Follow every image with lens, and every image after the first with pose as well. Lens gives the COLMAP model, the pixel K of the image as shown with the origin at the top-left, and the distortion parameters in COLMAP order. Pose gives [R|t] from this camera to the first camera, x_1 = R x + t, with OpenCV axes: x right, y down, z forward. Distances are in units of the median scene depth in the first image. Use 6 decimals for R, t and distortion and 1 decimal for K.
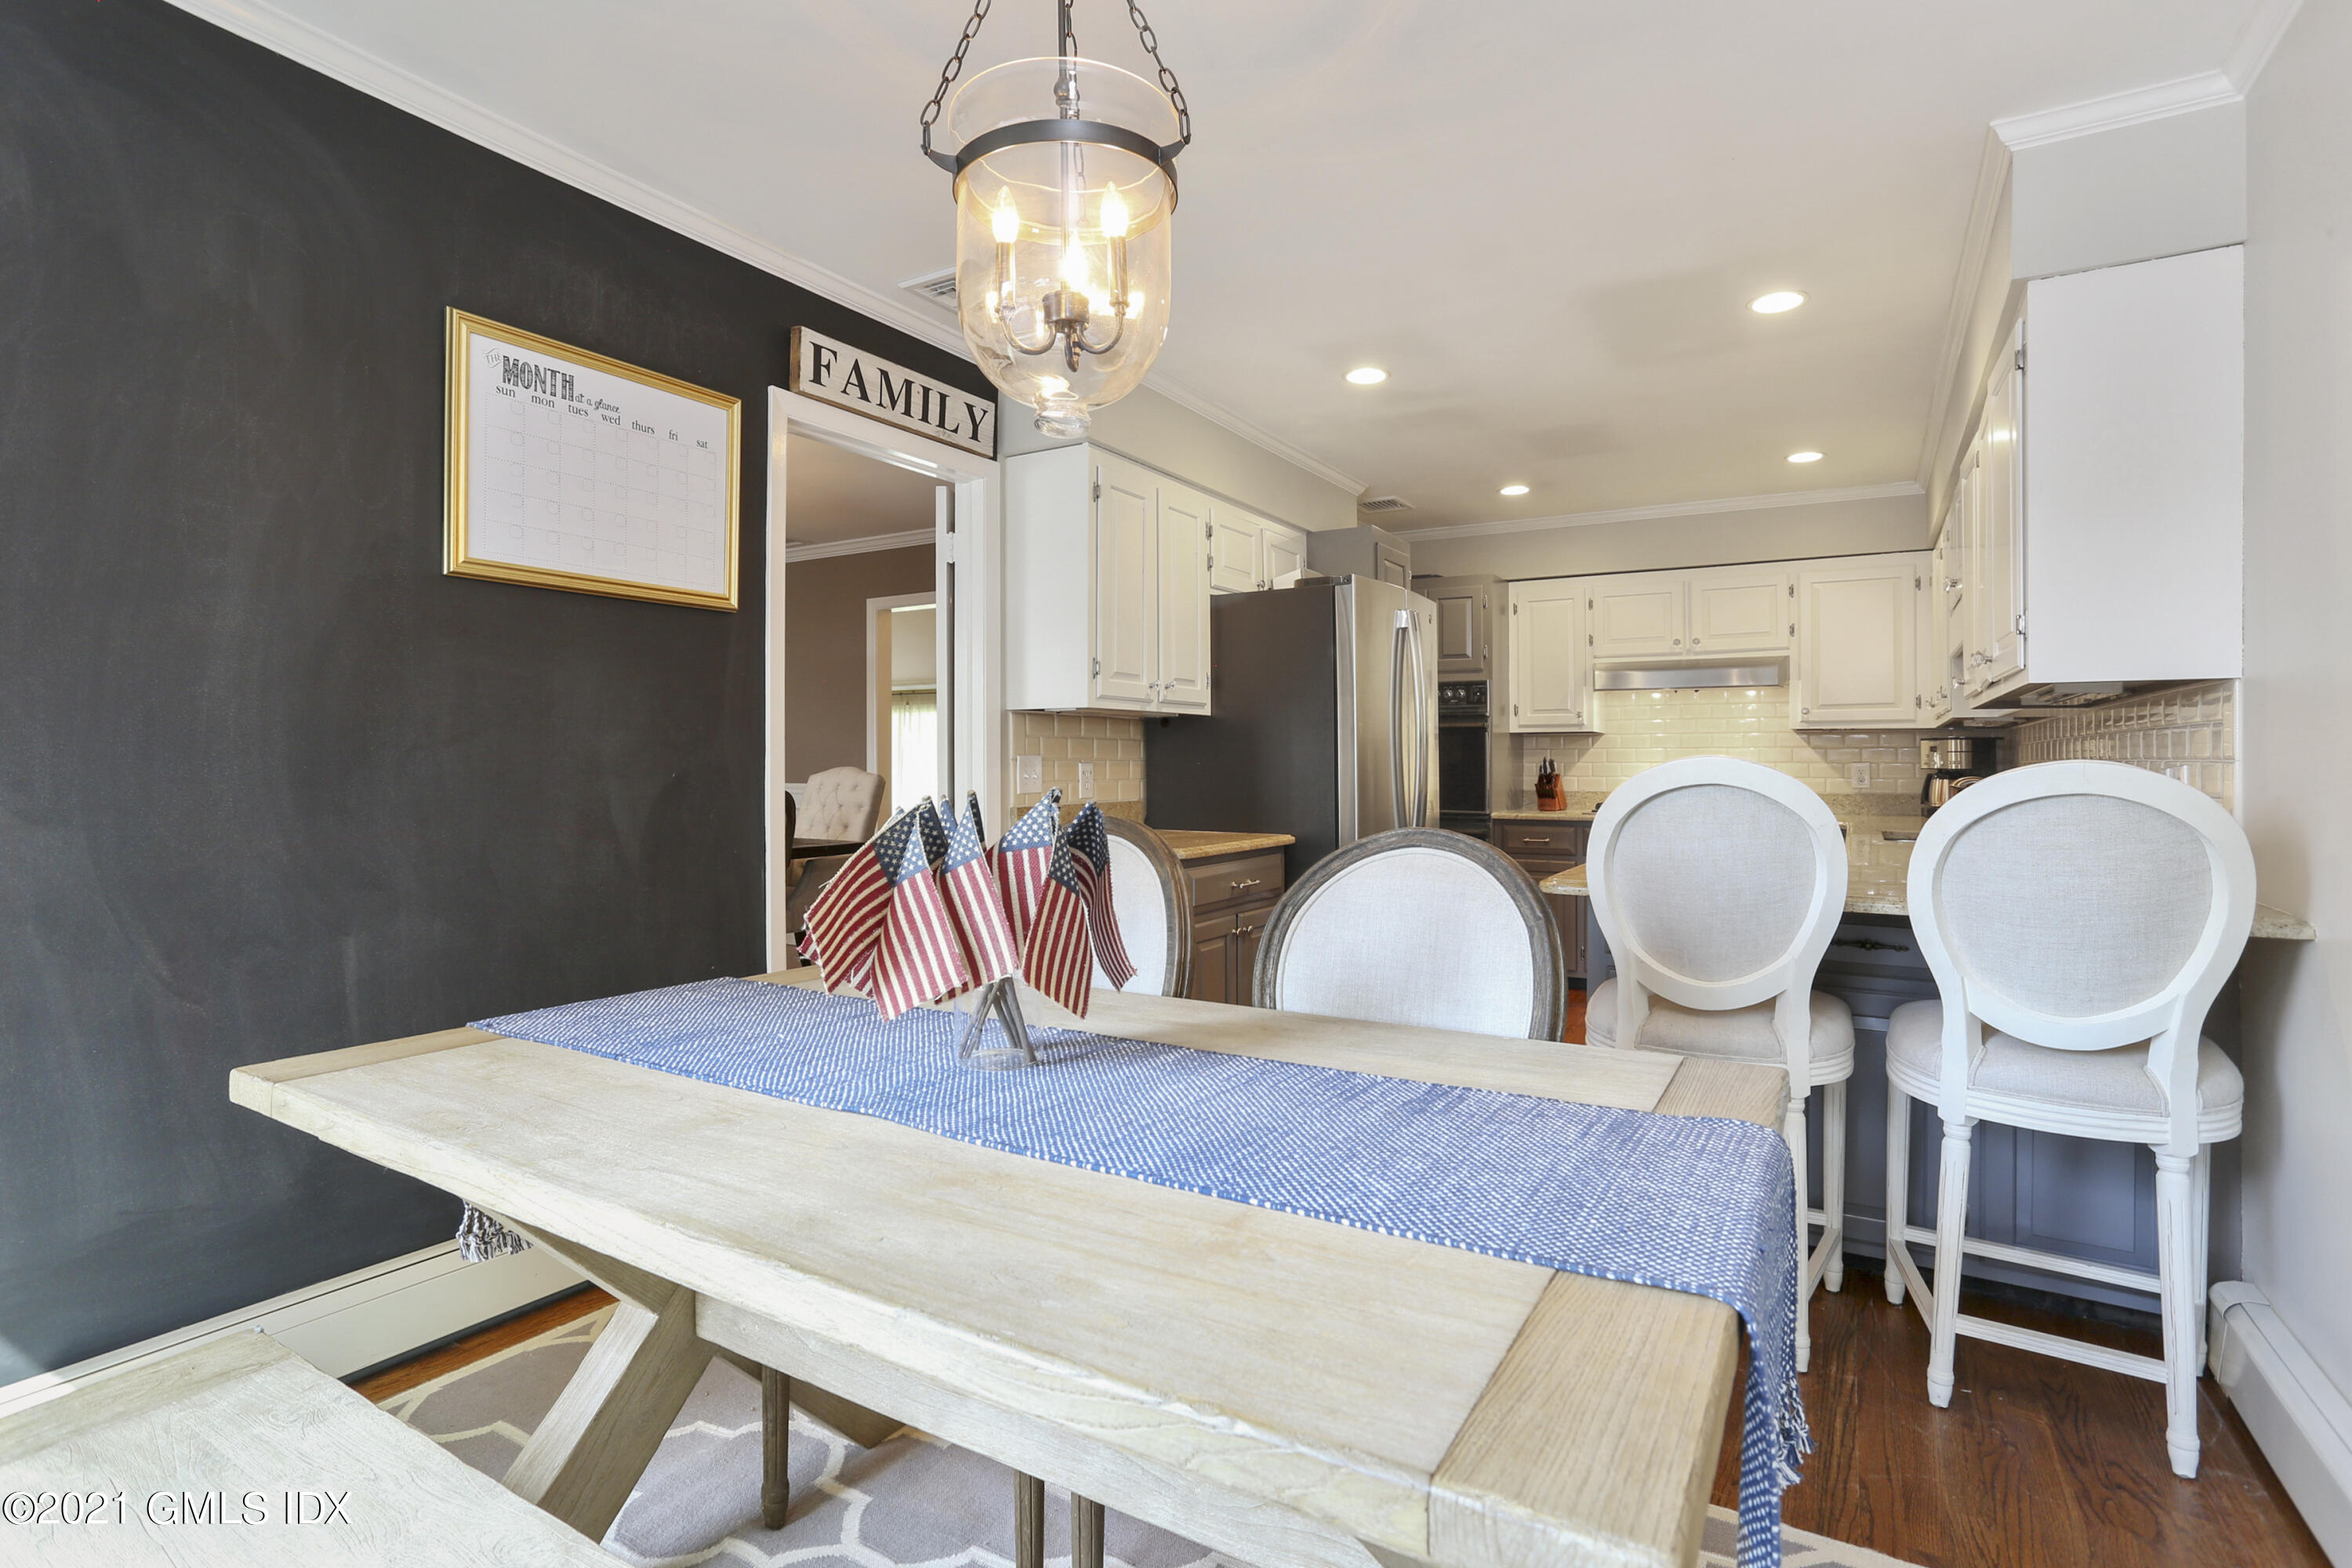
lens RADIAL K [[1146.8, 0, 1167.3], [0, 1146.8, 746.7], [0, 0, 1]] dist [-0.001139, 0.000152]
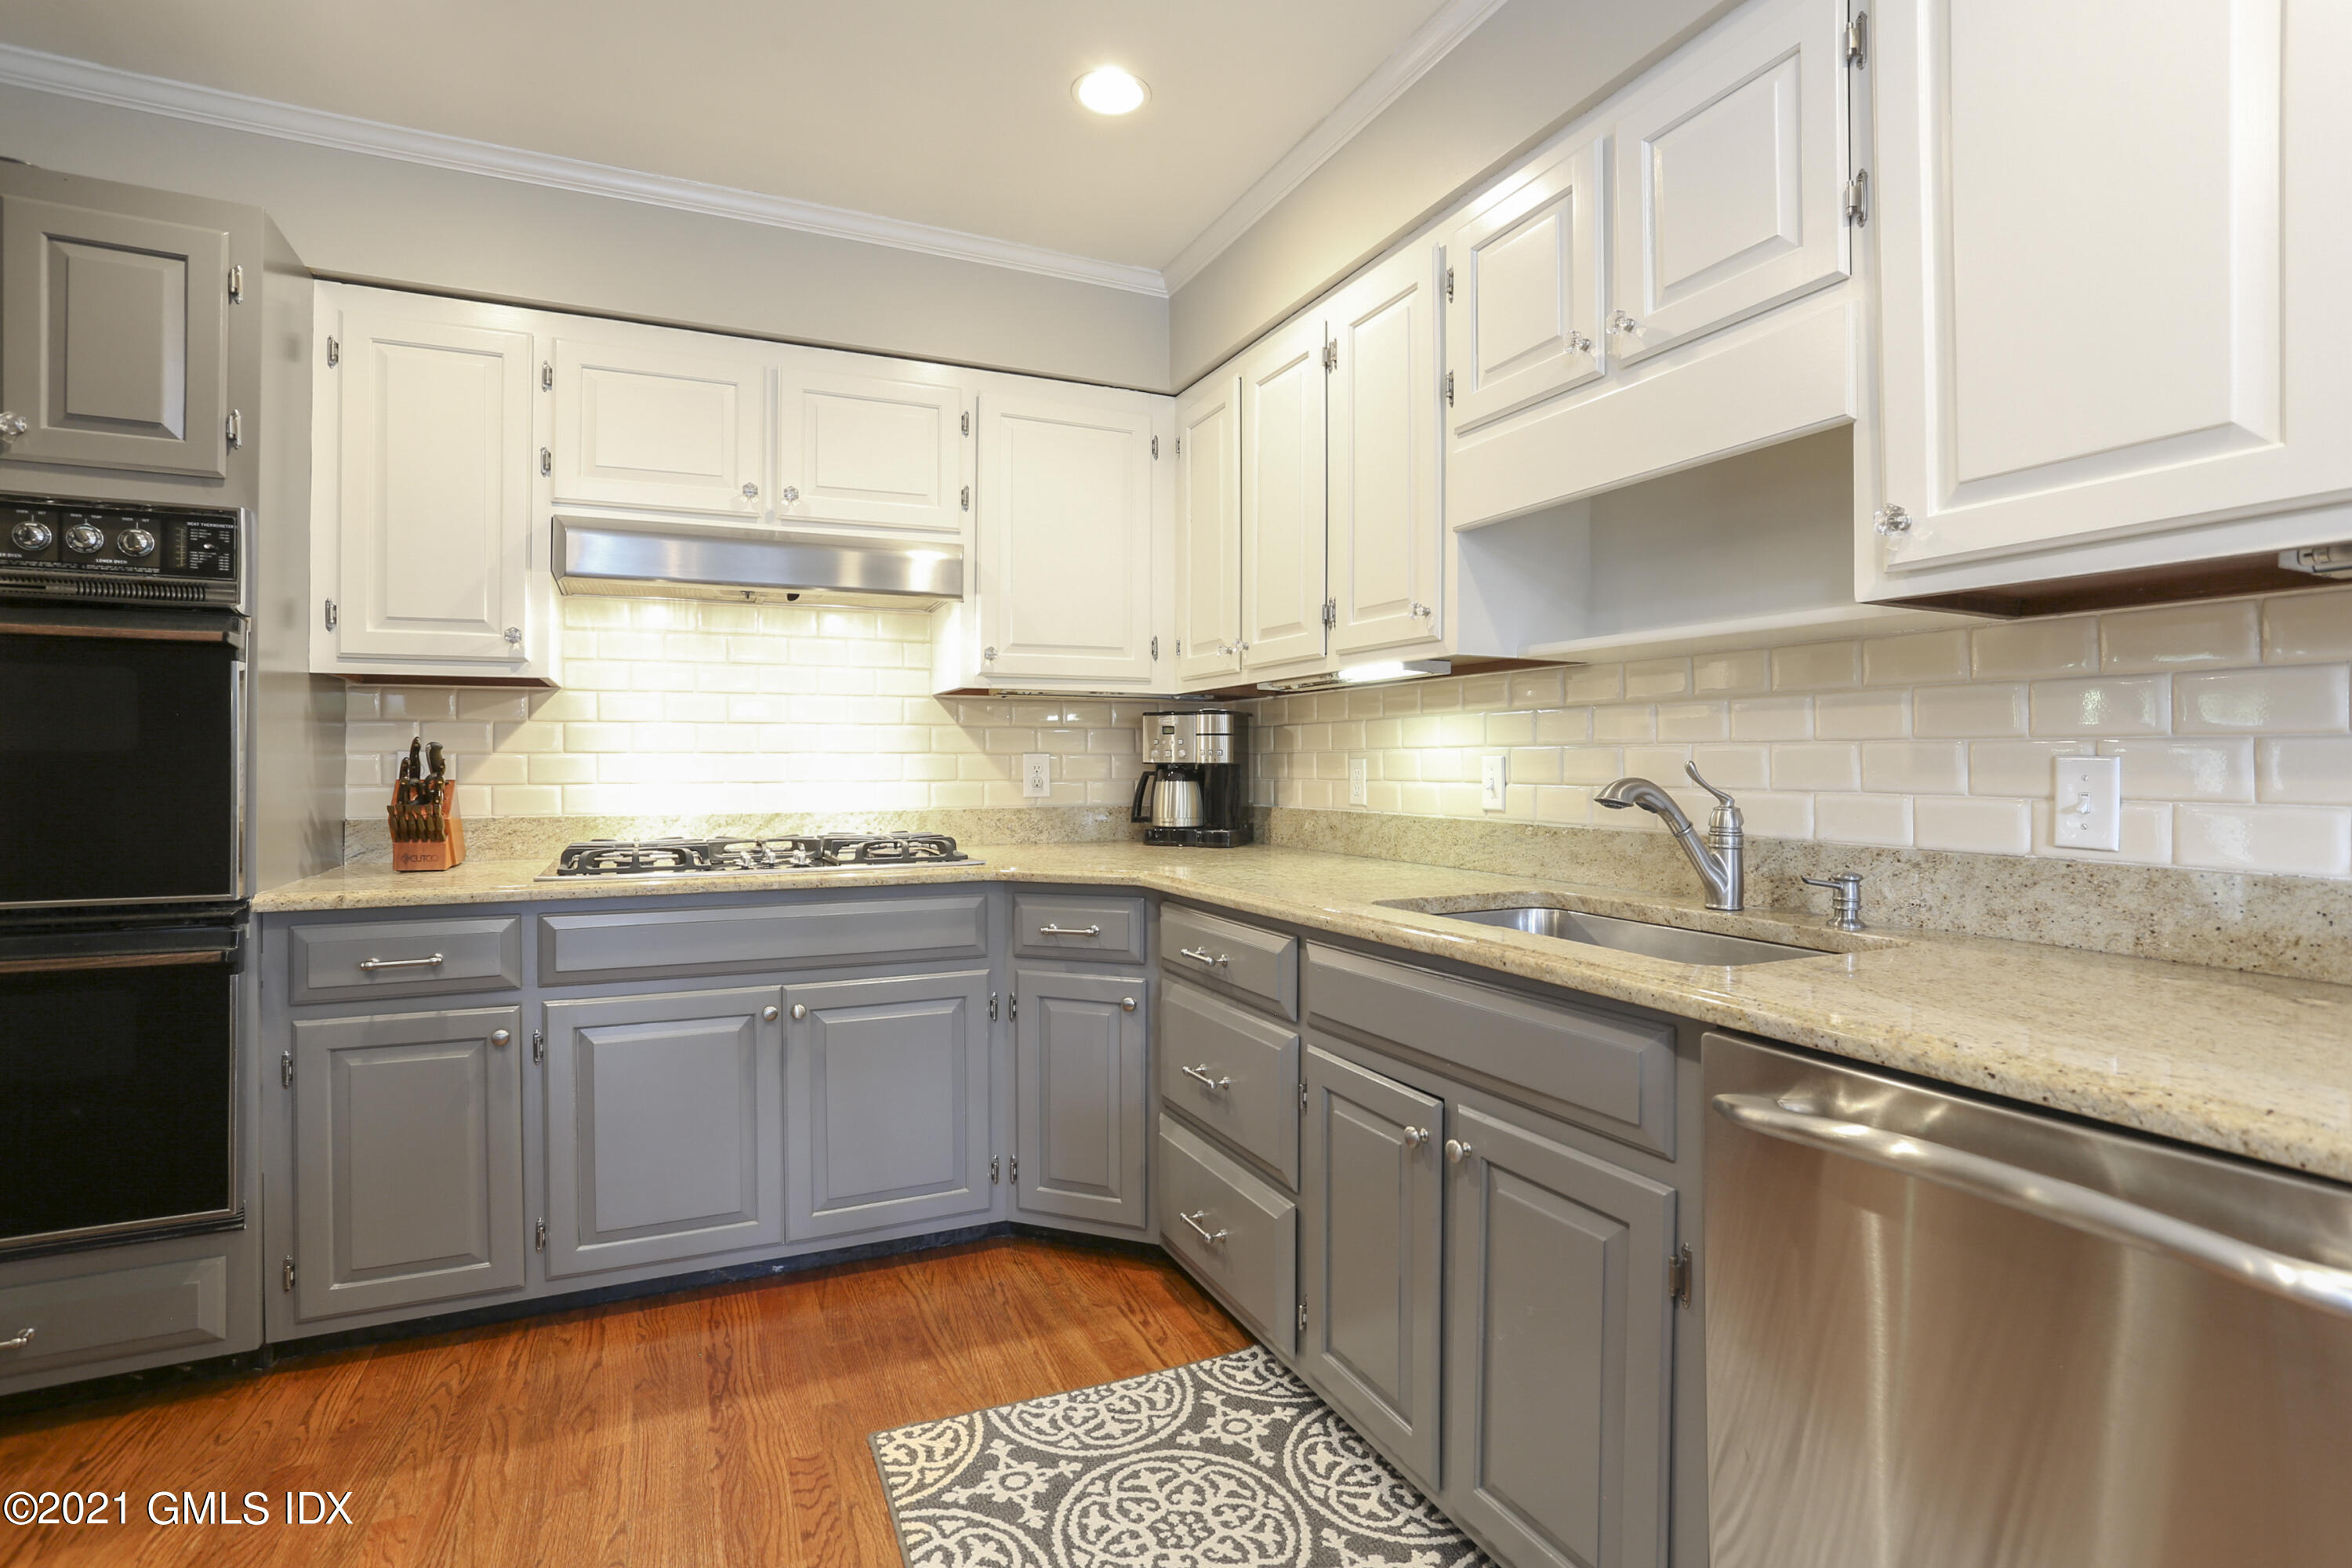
lens RADIAL K [[1146.8, 0, 1167.3], [0, 1146.8, 746.7], [0, 0, 1]] dist [-0.001139, 0.000152]
pose [[0.564764, 0.007964, 0.825214, 0.156338], [-0.010156, 0.999945, -0.002700, 0.010909], [-0.825190, -0.006856, 0.564814, 0.587220]]
